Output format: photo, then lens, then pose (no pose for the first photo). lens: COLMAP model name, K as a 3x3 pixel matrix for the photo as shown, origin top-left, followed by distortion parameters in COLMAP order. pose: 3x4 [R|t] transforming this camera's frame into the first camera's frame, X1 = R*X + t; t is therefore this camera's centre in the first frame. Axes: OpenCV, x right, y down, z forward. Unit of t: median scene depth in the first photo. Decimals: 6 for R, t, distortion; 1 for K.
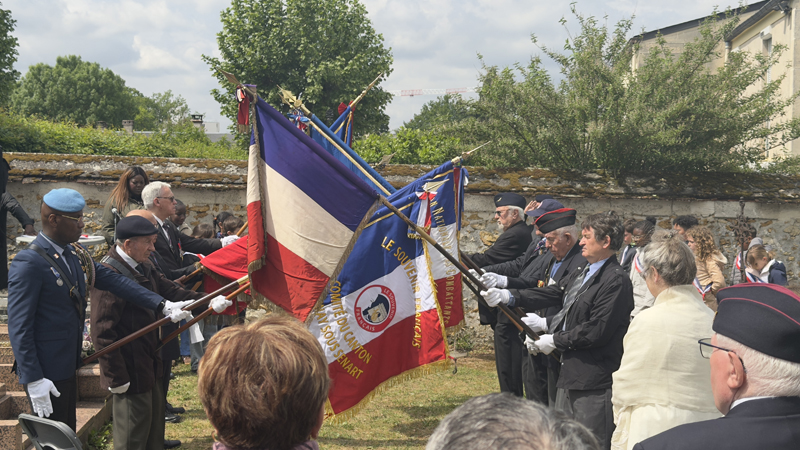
lens RADIAL K [[1135.8, 0, 399.3], [0, 1135.8, 218.1], [0, 0, 1]] dist [0.159024, 0.000000]
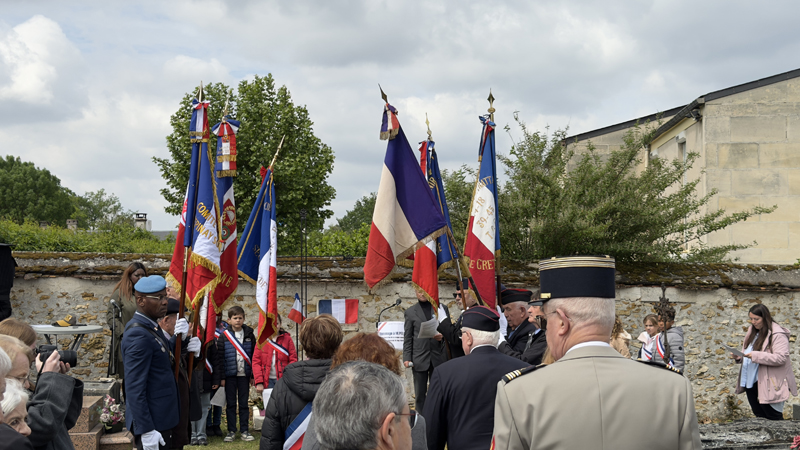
lens RADIAL K [[1135.8, 0, 385.1], [0, 1135.8, 225.2], [0, 0, 1]] dist [0.159024, 0.000000]
pose [[0.998788, -0.008595, 0.048467, -0.031010], [0.012324, 0.996941, -0.077181, 0.007738], [-0.047655, 0.077685, 0.995838, -0.114291]]
